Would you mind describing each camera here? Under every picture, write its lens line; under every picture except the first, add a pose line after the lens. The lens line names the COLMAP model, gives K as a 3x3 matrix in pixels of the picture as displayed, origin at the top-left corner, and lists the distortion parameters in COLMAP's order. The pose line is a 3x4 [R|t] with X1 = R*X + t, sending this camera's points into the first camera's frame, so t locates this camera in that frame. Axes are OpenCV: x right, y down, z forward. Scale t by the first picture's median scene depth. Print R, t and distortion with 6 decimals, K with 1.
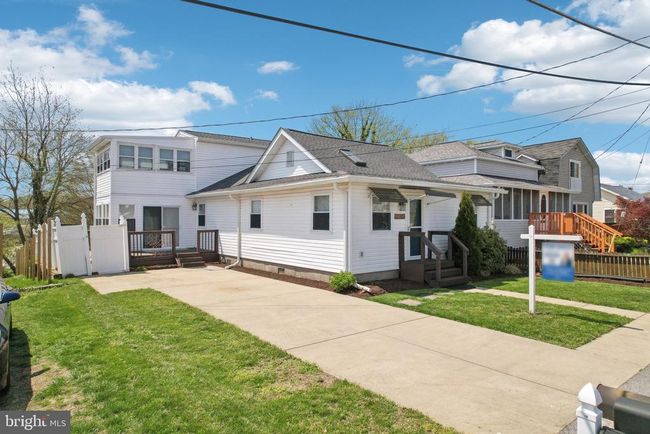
lens RADIAL K [[417.2, 0, 325.0], [0, 417.2, 217.0], [0, 0, 1]] dist [-0.077047, 0.068505]
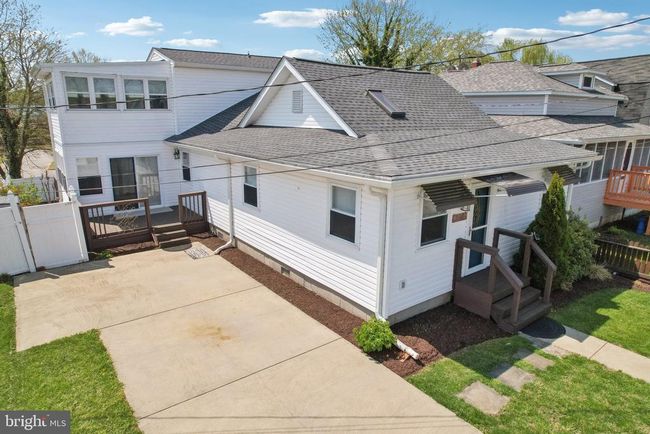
lens RADIAL K [[417.2, 0, 325.0], [0, 417.2, 217.0], [0, 0, 1]] dist [-0.077047, 0.068505]
pose [[0.999489, 0.016564, -0.027344, -0.014350], [-0.009363, 0.969475, 0.245013, -0.127160], [0.030568, -0.244631, 0.969134, 0.270495]]
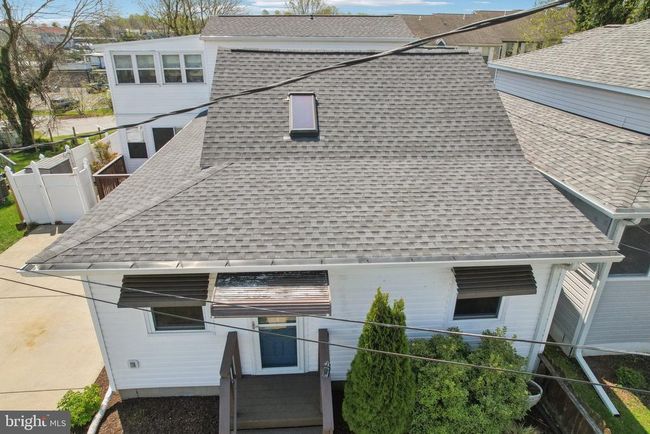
lens RADIAL K [[417.2, 0, 325.0], [0, 417.2, 217.0], [0, 0, 1]] dist [-0.077047, 0.068505]
pose [[0.816695, 0.244594, -0.522669, 0.402565], [-0.006196, 0.909395, 0.415888, -0.246398], [0.577036, -0.336415, 0.744214, 0.567613]]
